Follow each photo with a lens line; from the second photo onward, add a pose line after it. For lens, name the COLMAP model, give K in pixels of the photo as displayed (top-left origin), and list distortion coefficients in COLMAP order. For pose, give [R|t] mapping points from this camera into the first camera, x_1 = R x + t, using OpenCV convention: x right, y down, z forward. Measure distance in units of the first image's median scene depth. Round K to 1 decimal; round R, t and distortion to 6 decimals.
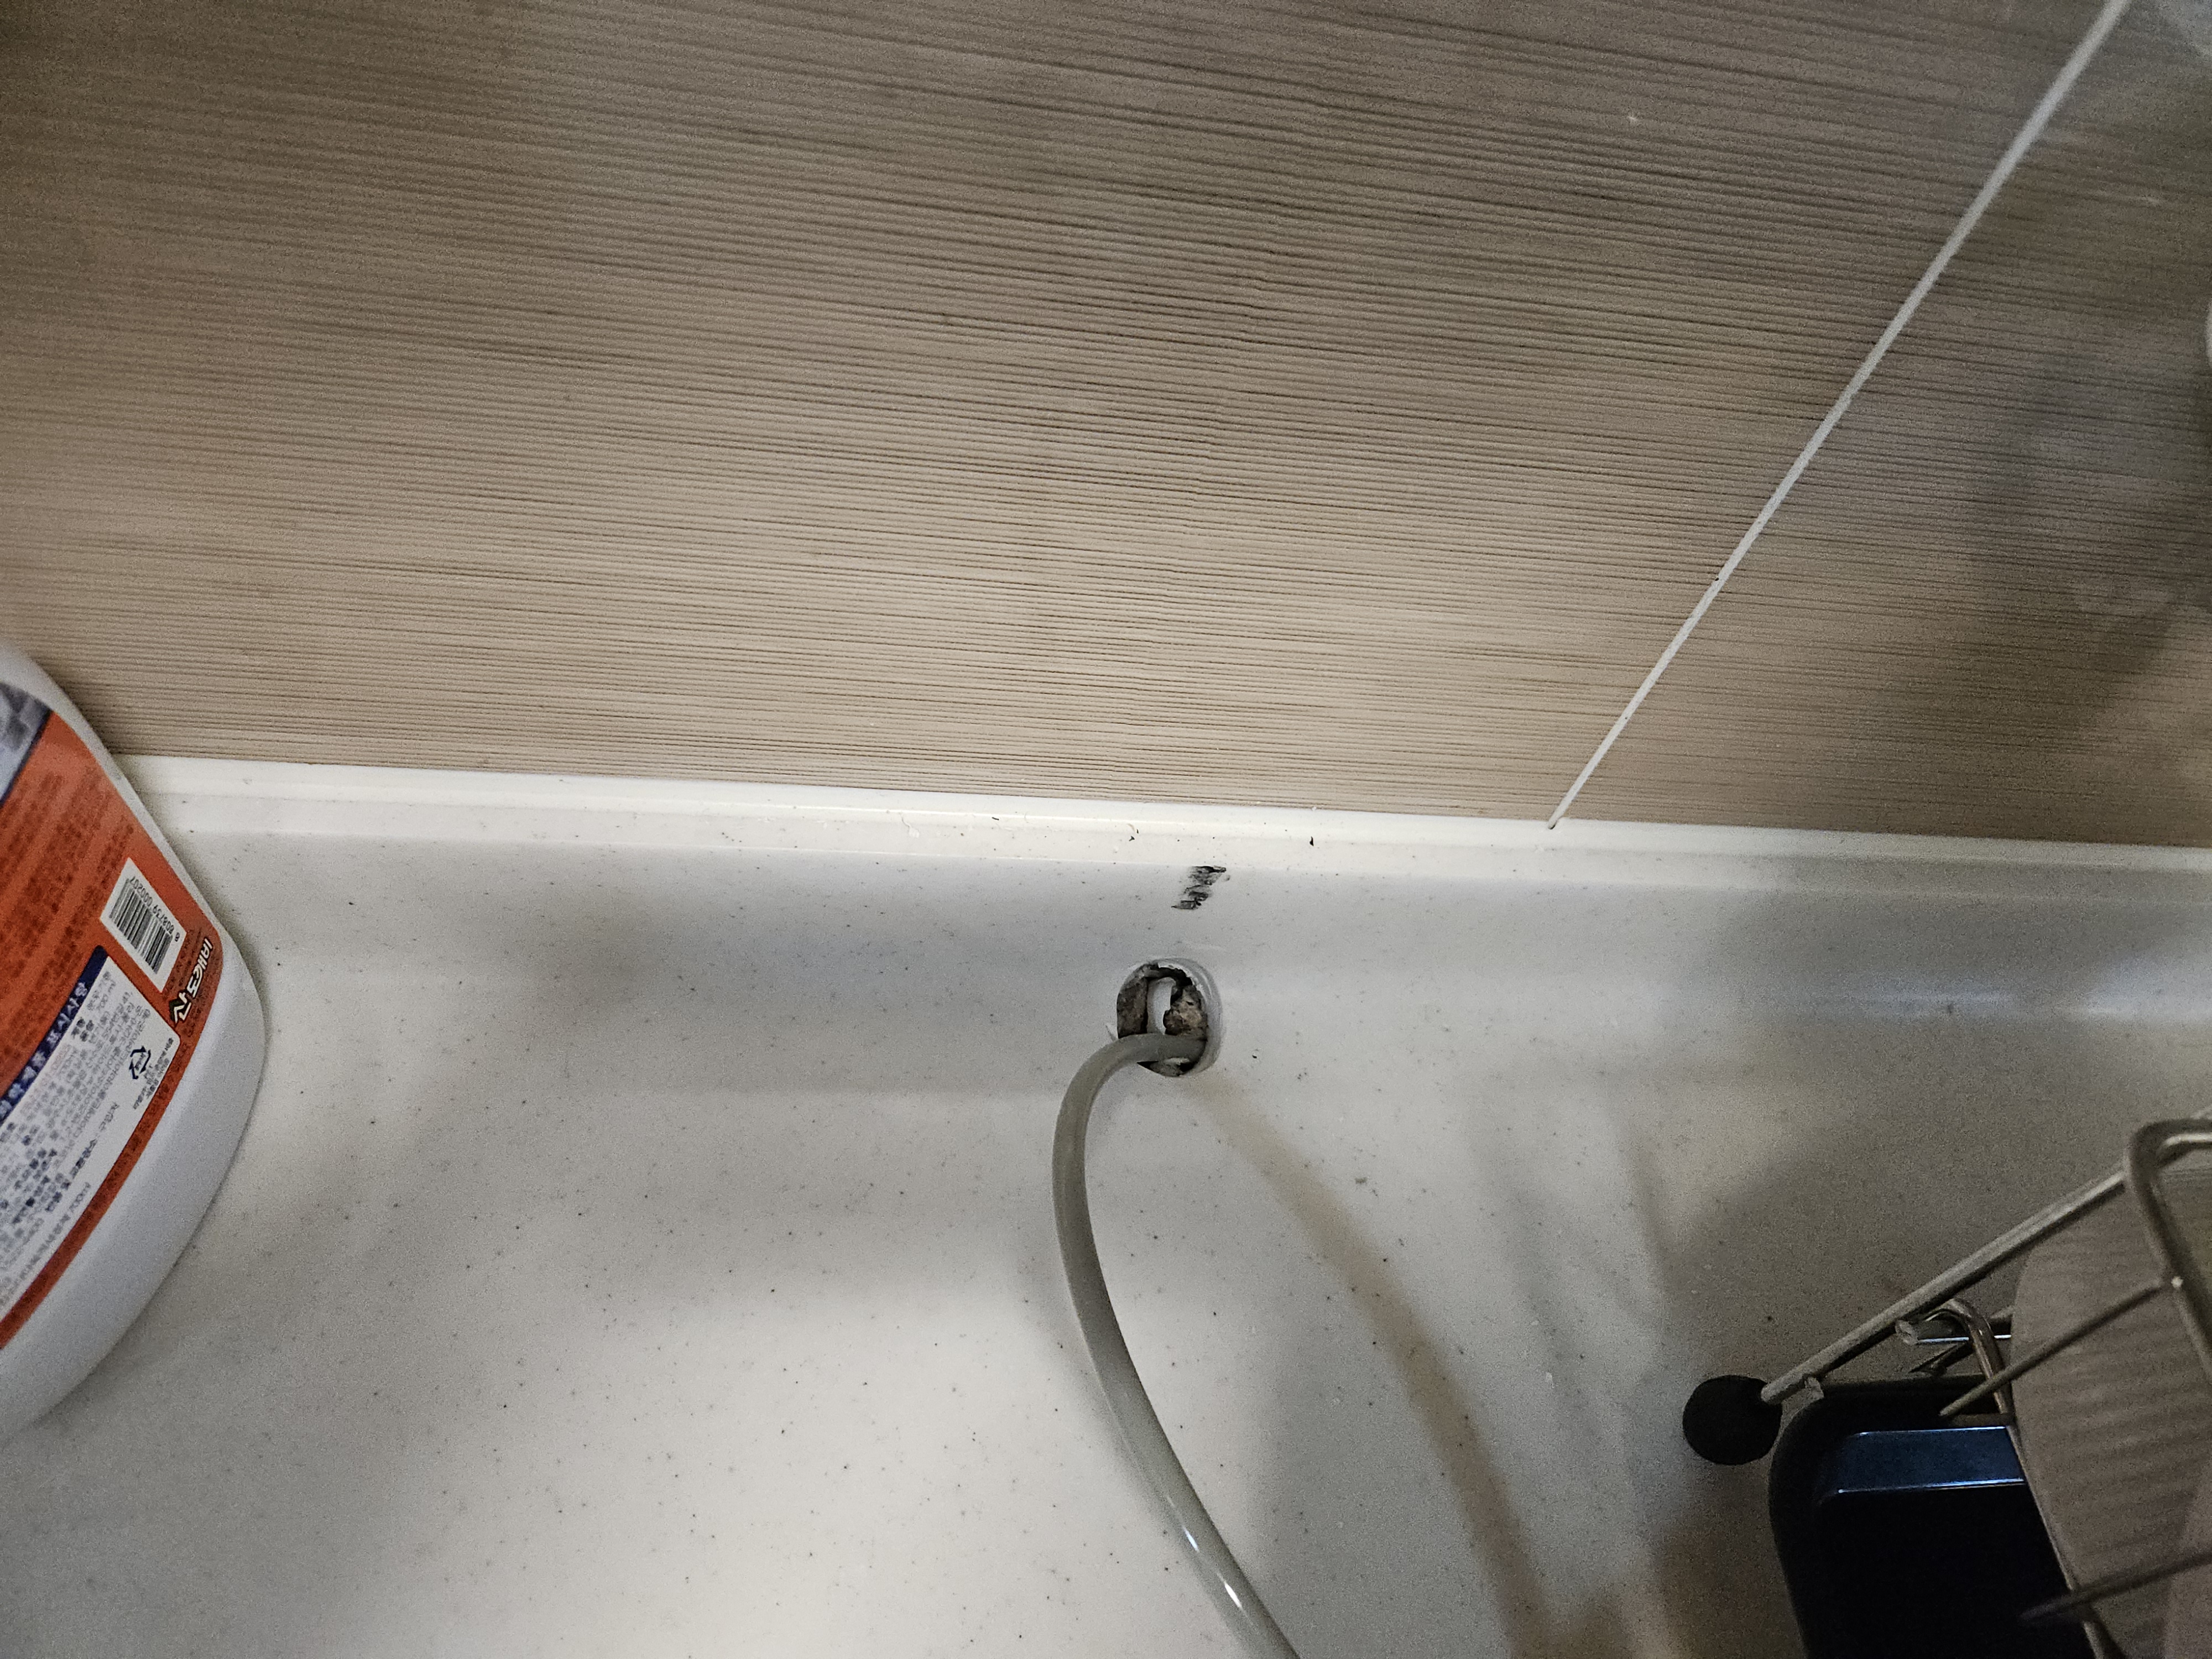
lens RADIAL K [[1498.7, 0, 1117.4], [0, 1498.7, 823.1], [0, 0, 1]] dist [0.053151, -0.057396]
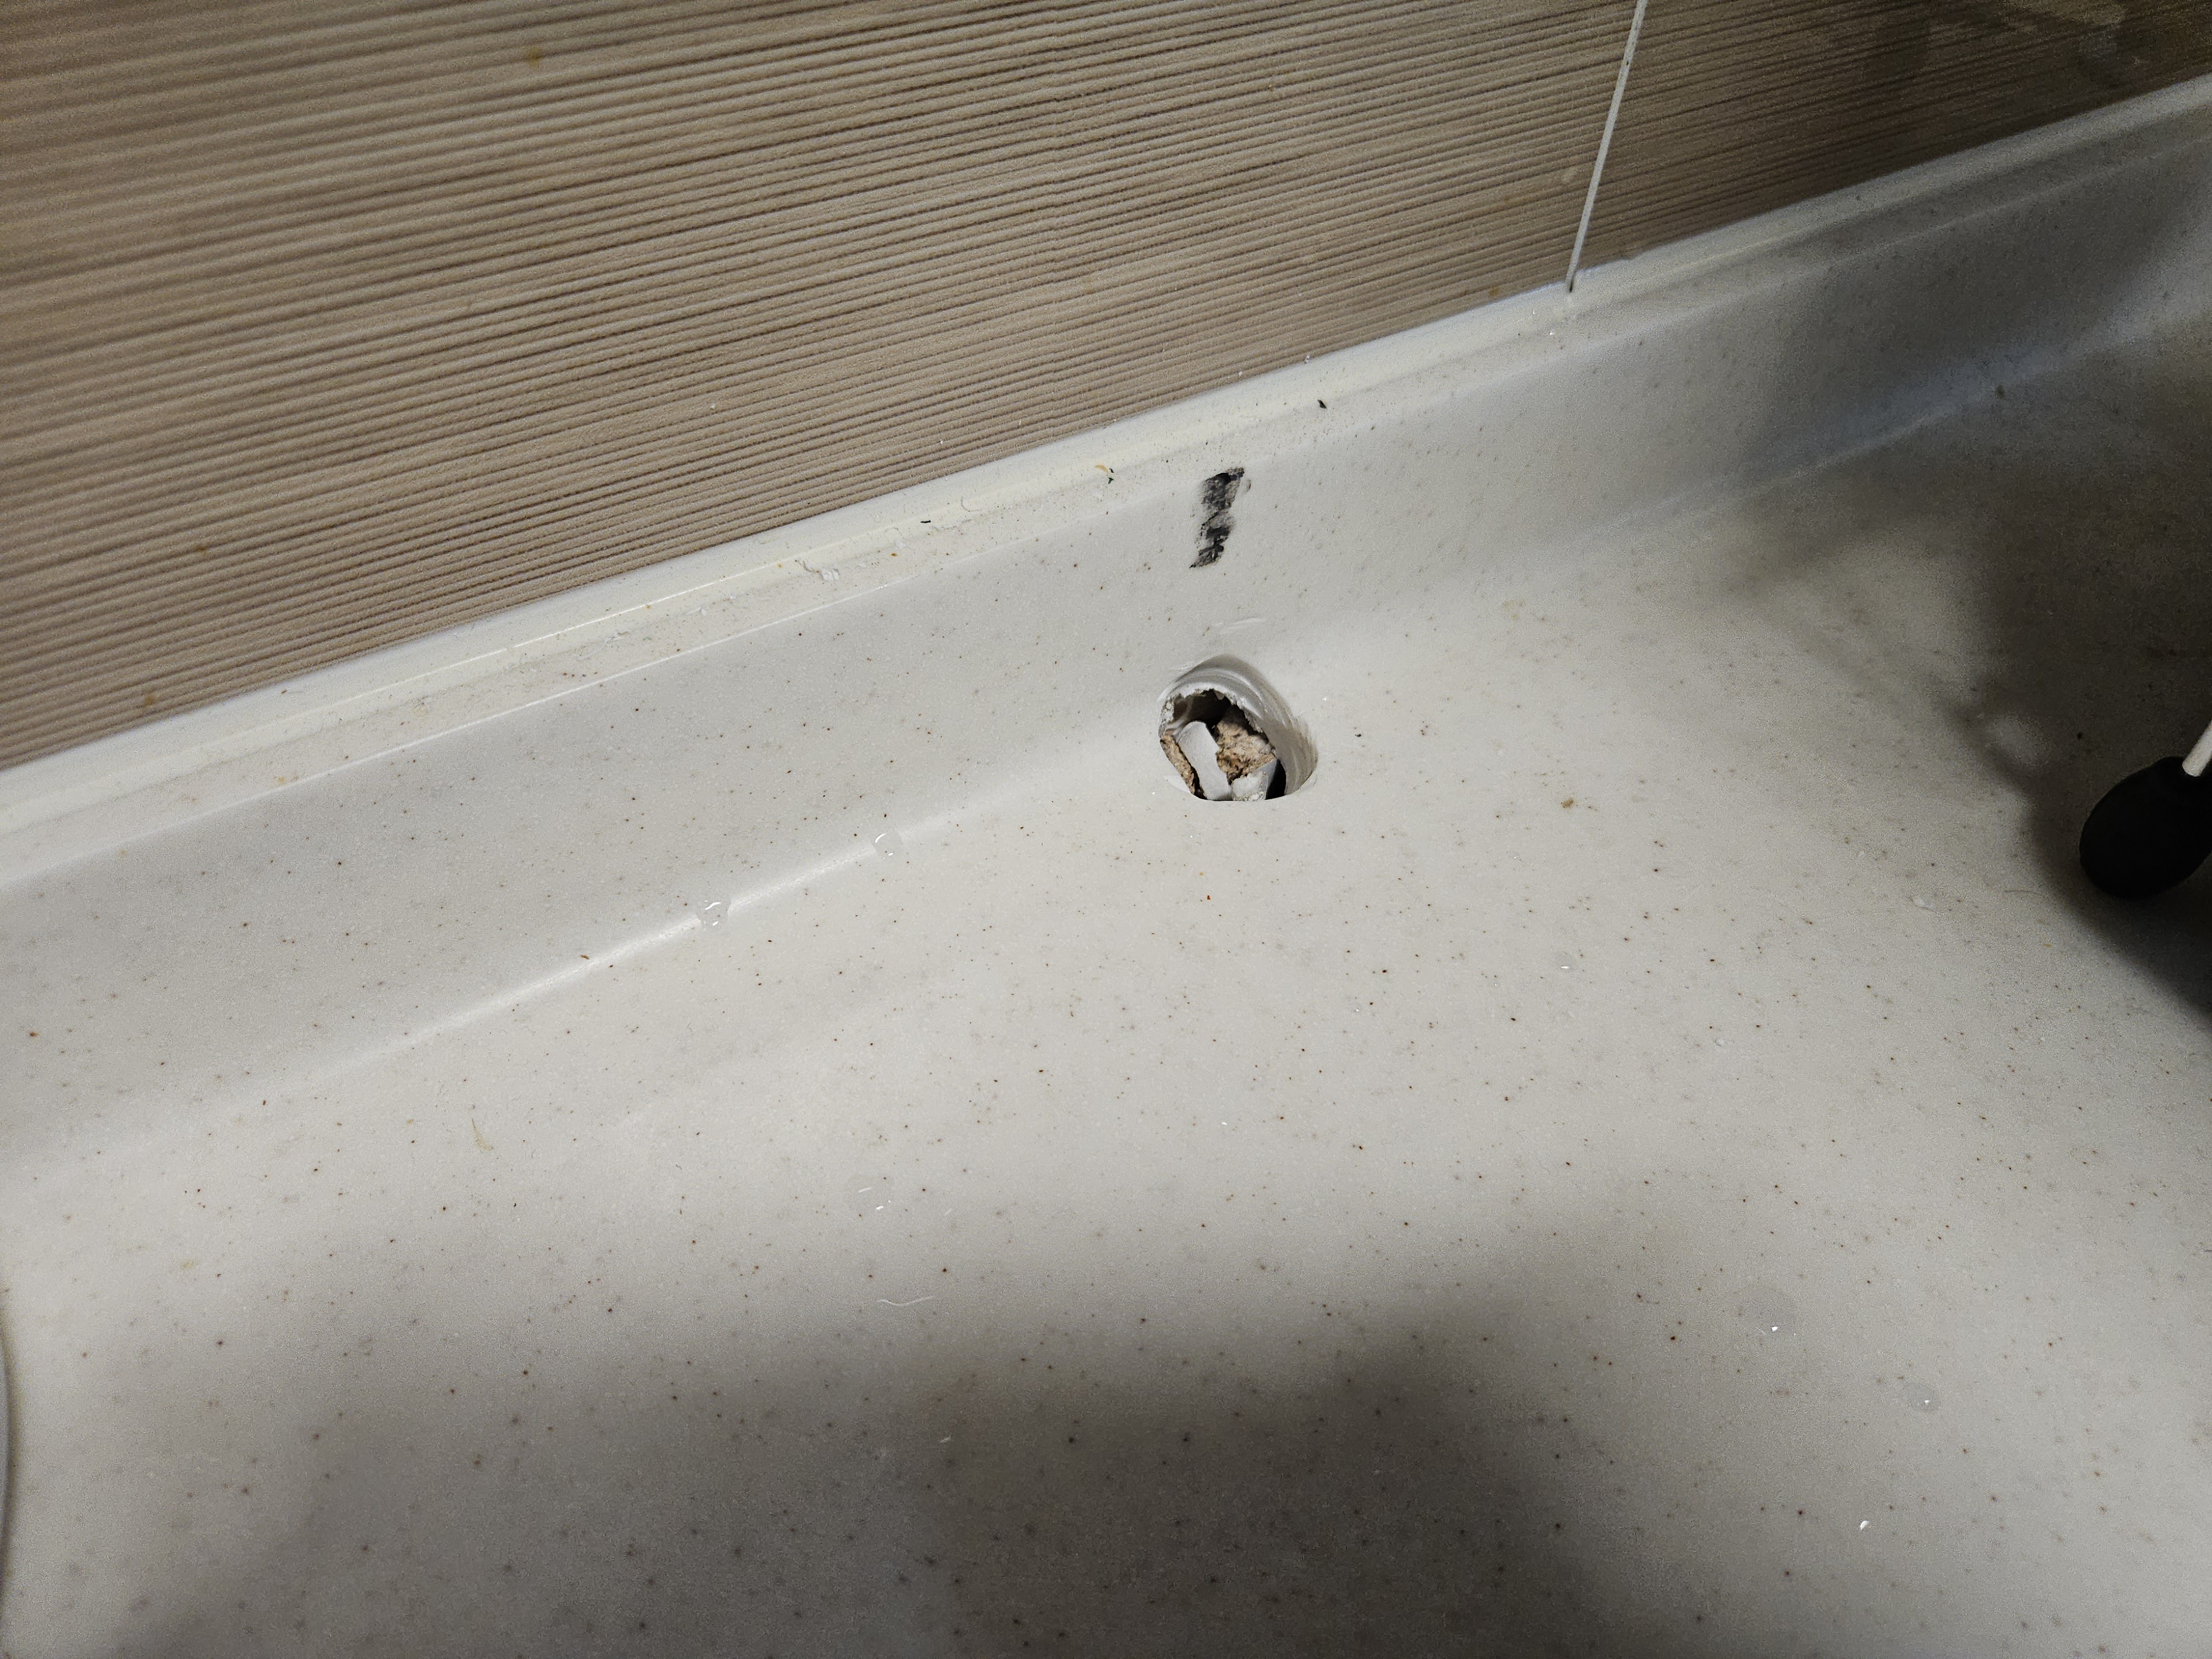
lens RADIAL K [[1519.7, 0, 1101.0], [0, 1519.7, 813.2], [0, 0, 1]] dist [0.038057, -0.047564]
pose [[0.887777, -0.424606, 0.177654, -0.209679], [0.435464, 0.899847, -0.025414, 0.187224], [-0.149071, 0.099924, 0.983765, 0.342927]]
